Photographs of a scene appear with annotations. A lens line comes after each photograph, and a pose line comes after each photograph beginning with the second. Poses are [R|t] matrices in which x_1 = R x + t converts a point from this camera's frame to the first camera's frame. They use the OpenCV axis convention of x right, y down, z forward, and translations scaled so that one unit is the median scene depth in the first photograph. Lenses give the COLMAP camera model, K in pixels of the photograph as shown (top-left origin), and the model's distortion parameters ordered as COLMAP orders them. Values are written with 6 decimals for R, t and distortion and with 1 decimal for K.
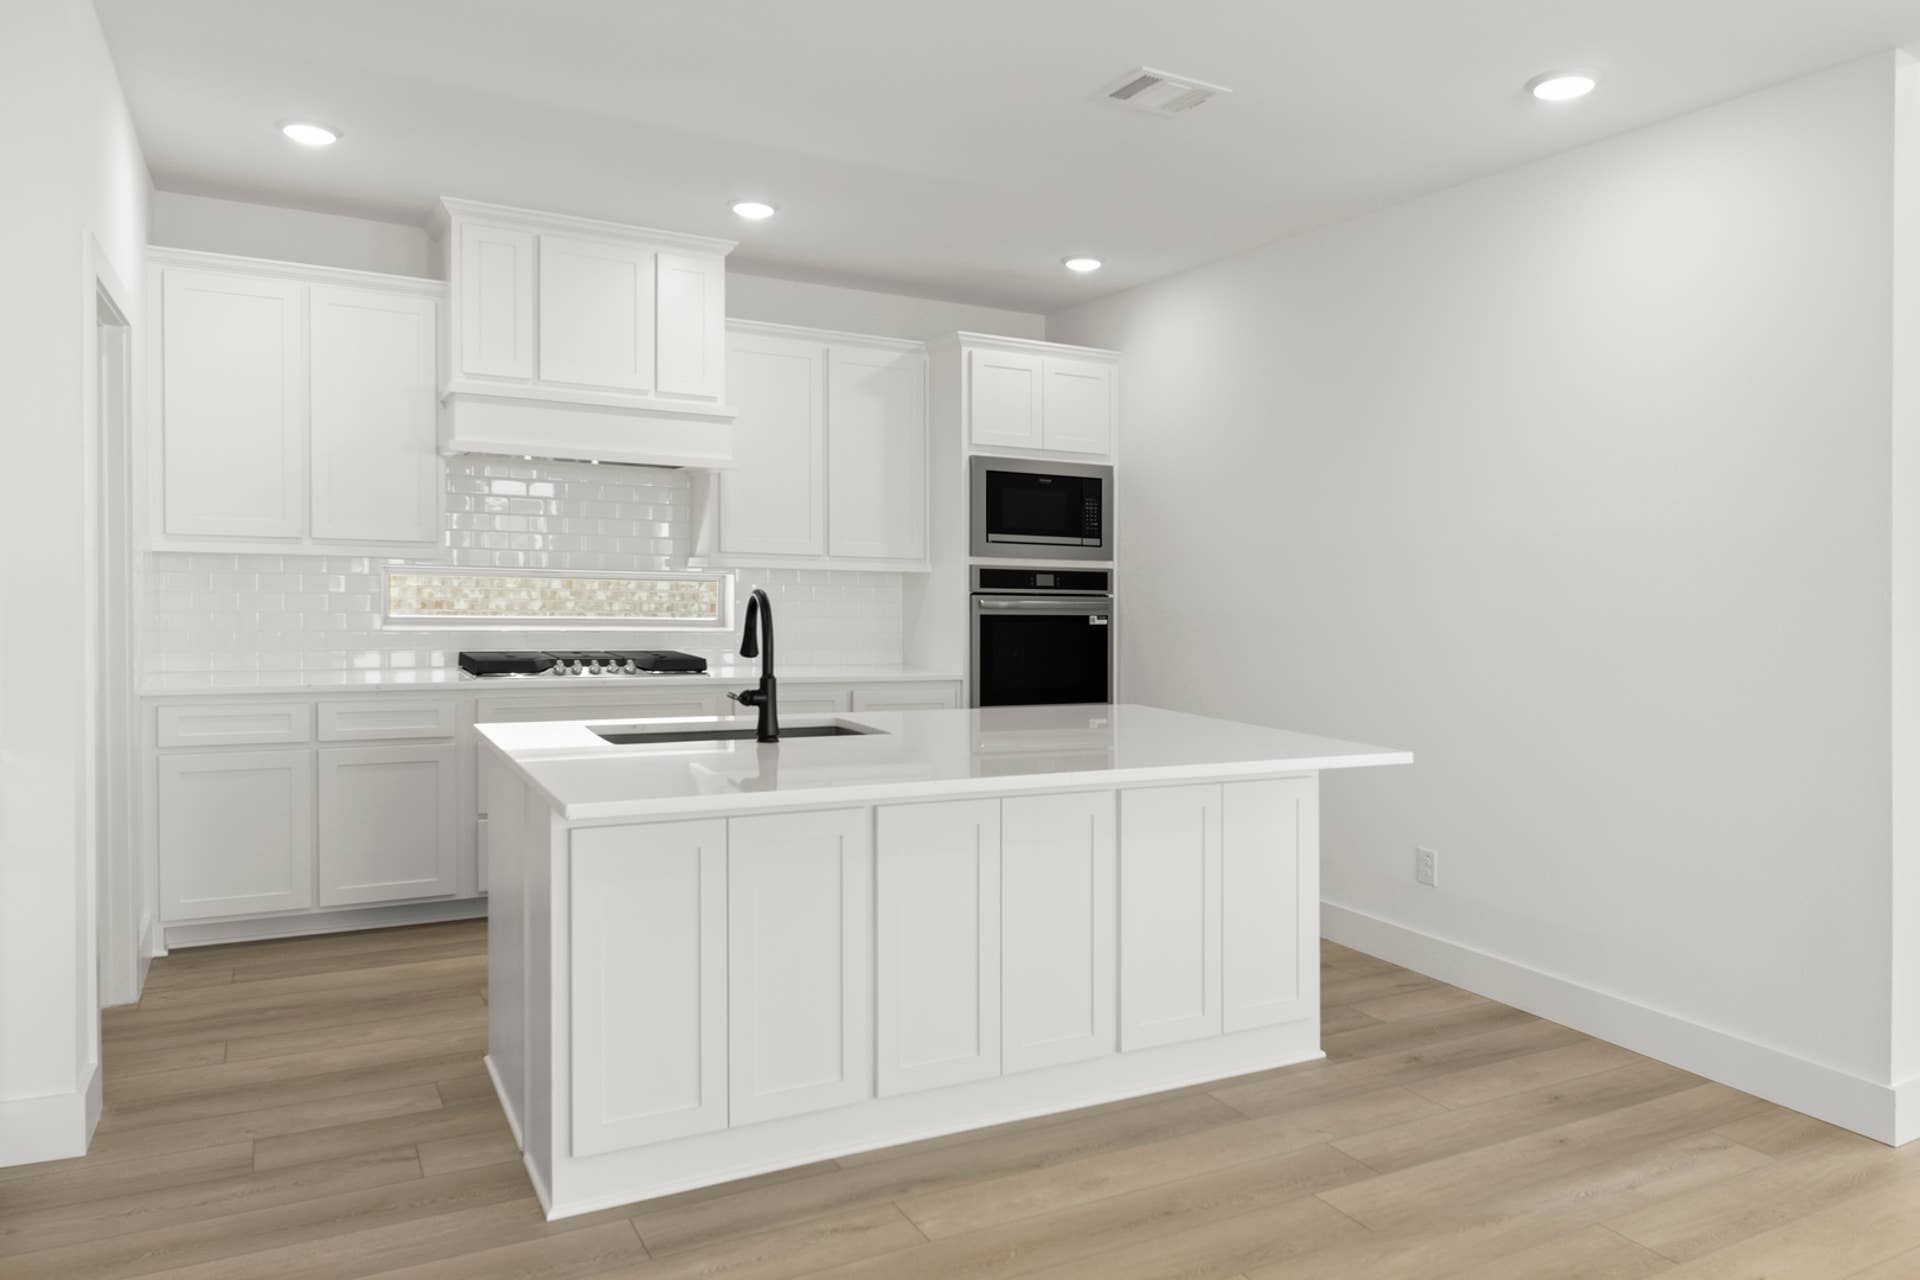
lens RADIAL K [[1240.3, 0, 958.4], [0, 1240.3, 587.5], [0, 0, 1]] dist [0.013301, -0.017011]
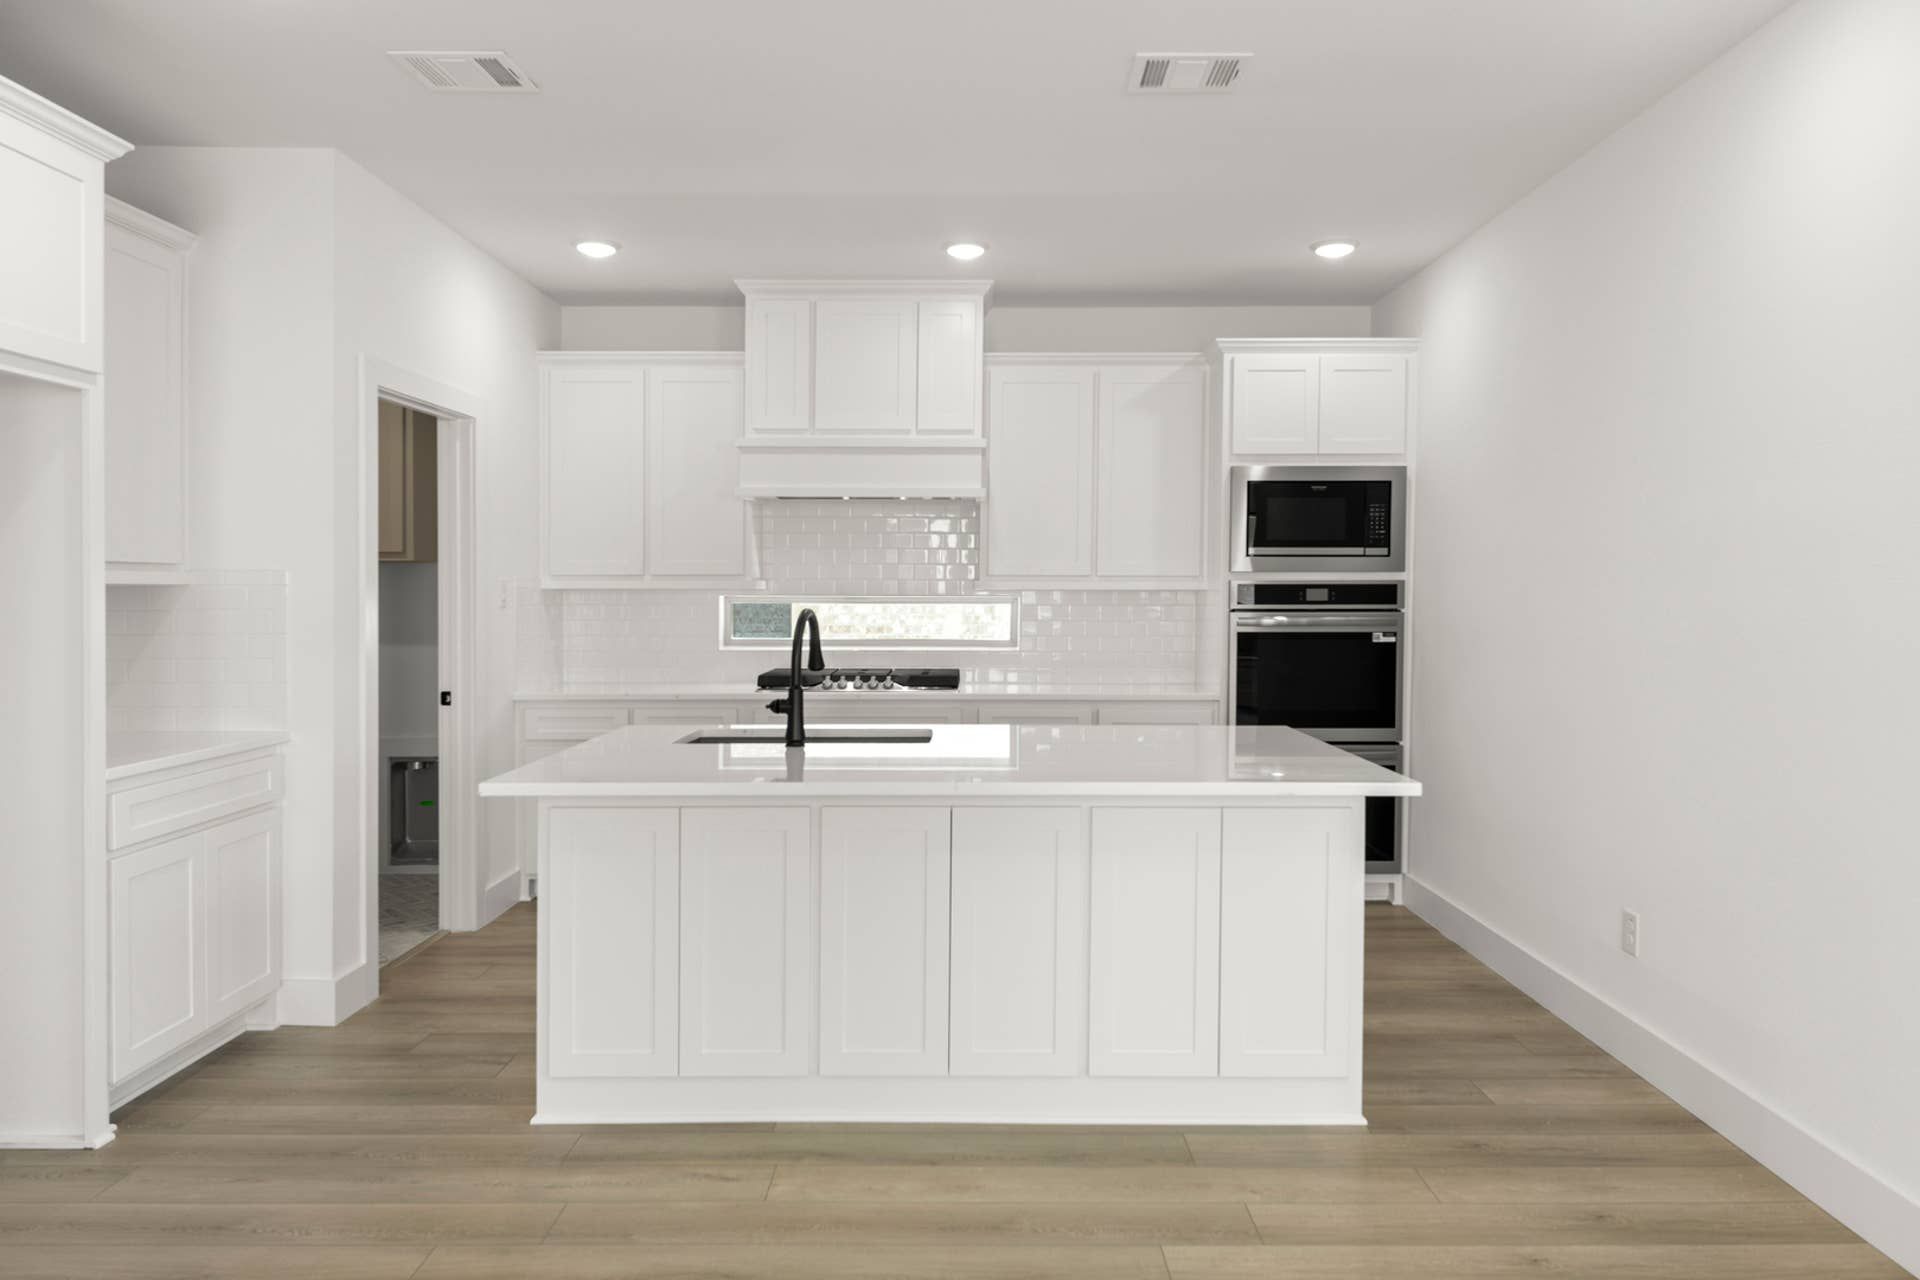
lens RADIAL K [[1240.3, 0, 977.3], [0, 1240.3, 639.9], [0, 0, 1]] dist [0.013301, -0.017011]
pose [[0.883955, -0.007390, -0.467514, 0.331077], [0.017787, 0.999683, 0.017828, 0.007952], [0.467234, -0.024074, 0.883806, 0.066707]]
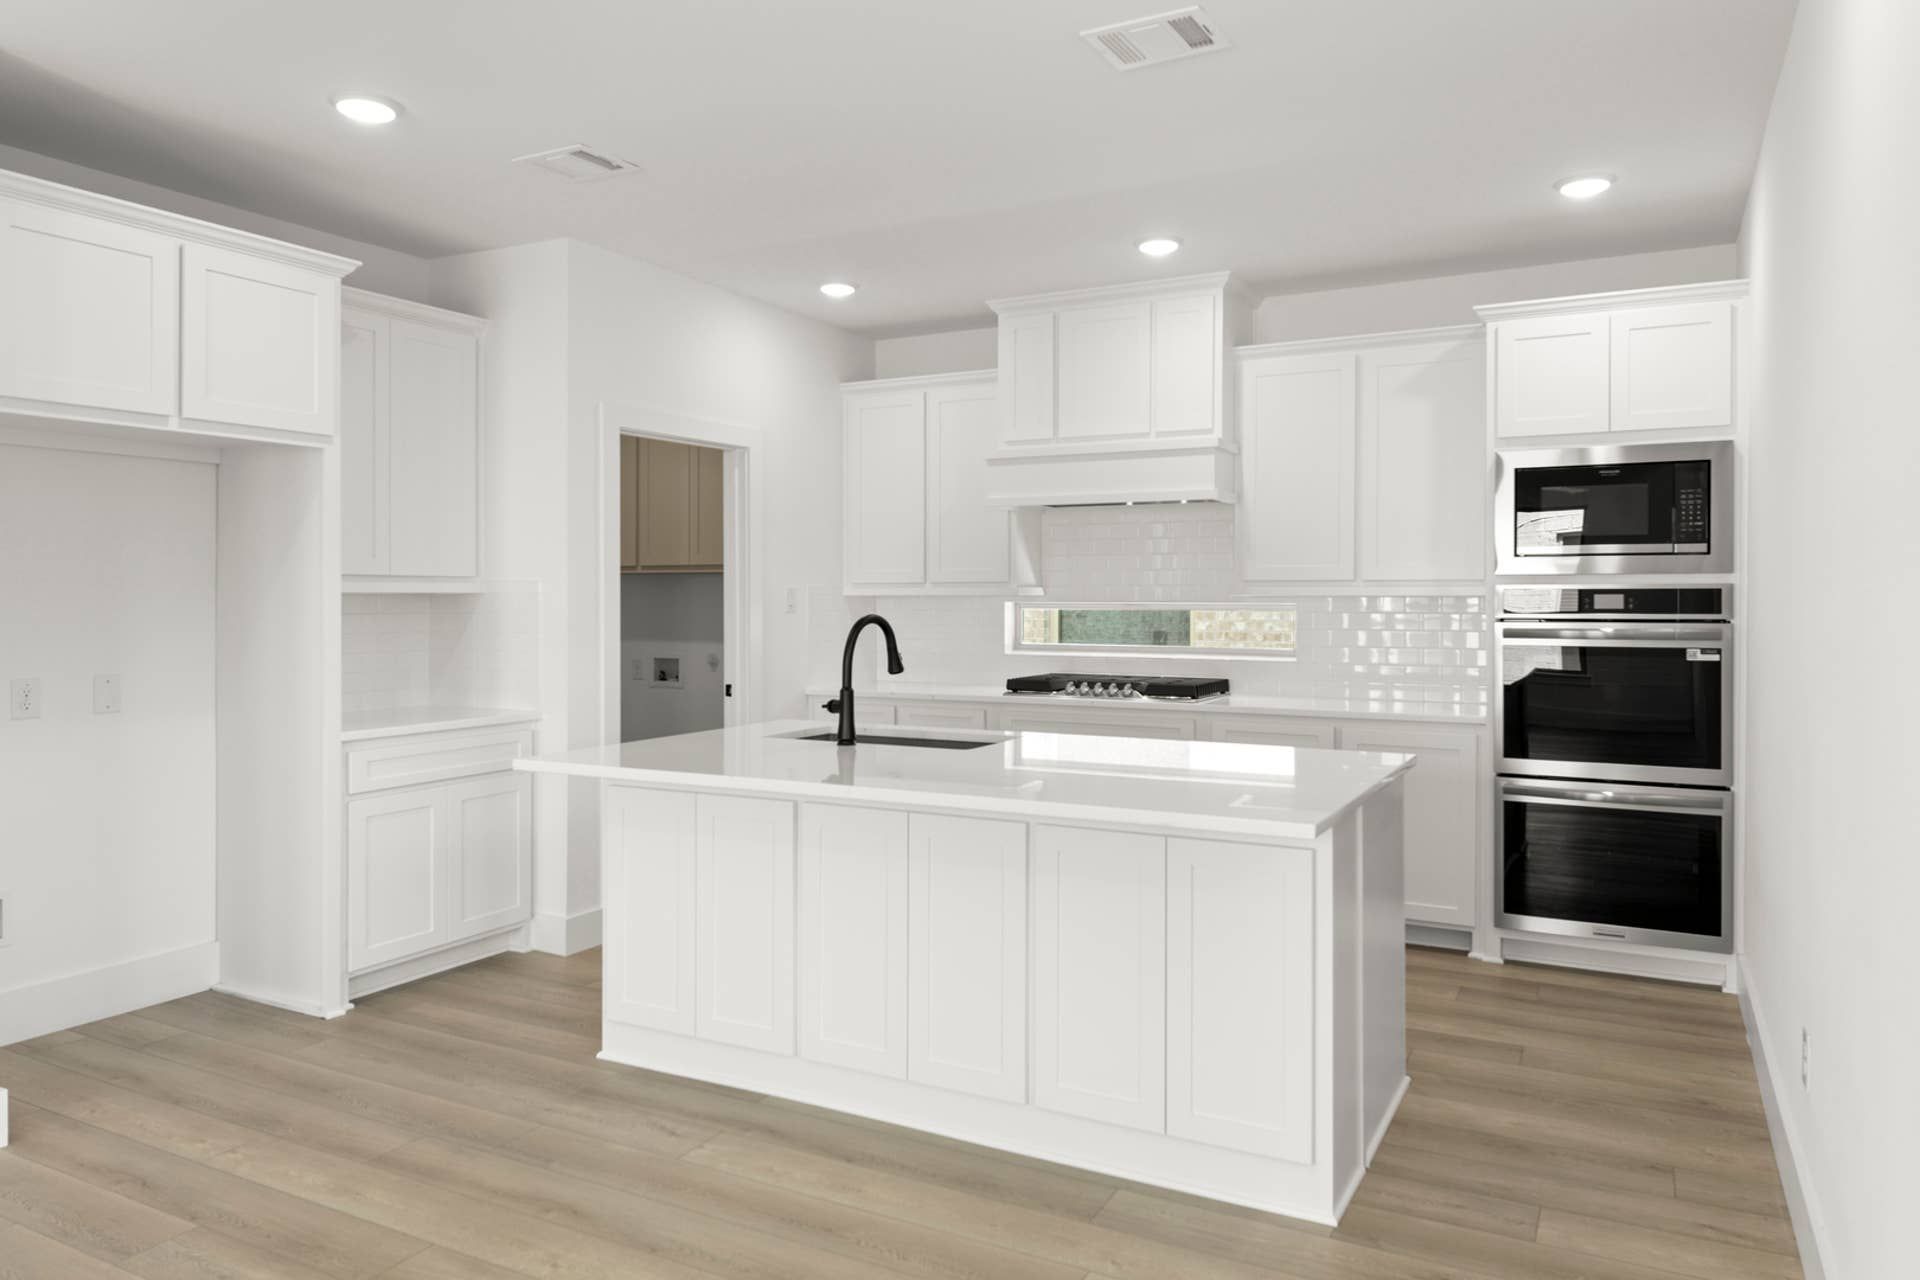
lens RADIAL K [[1240.3, 0, 982.3], [0, 1240.3, 618.0], [0, 0, 1]] dist [0.013301, -0.017011]
pose [[0.570748, -0.012367, -0.821032, 0.568418], [0.006545, 0.999923, -0.010512, 0.011441], [0.821099, 0.000626, 0.570785, 0.282795]]
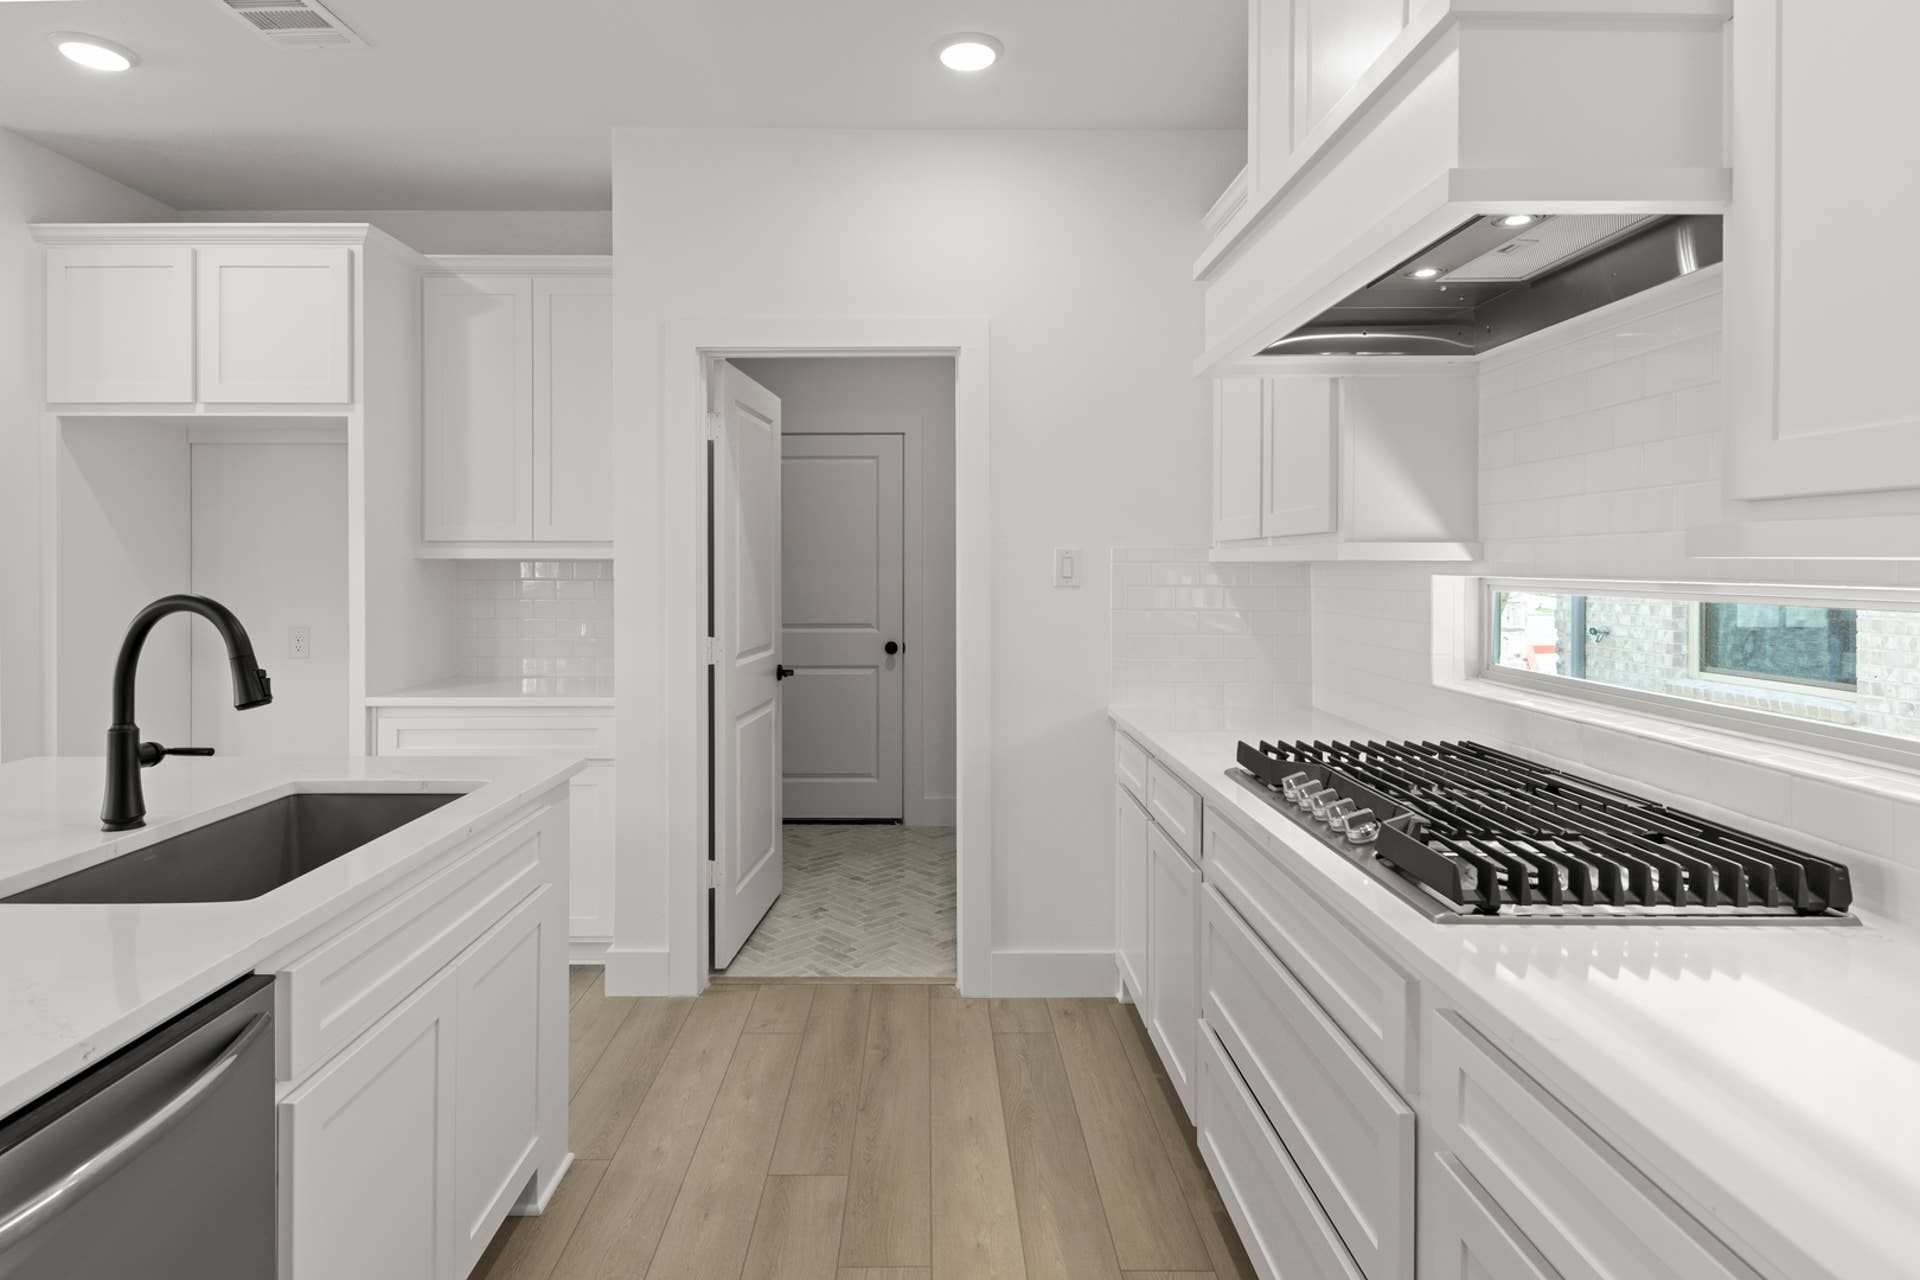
lens RADIAL K [[1044.9, 0, 994.3], [0, 1044.9, 574.2], [0, 0, 1]] dist [0.002587, 0.000183]
pose [[-0.460334, -0.016415, -0.887594, 0.089260], [-0.021295, 0.999746, -0.007445, -0.009535], [0.887490, 0.015475, -0.460567, 1.072886]]
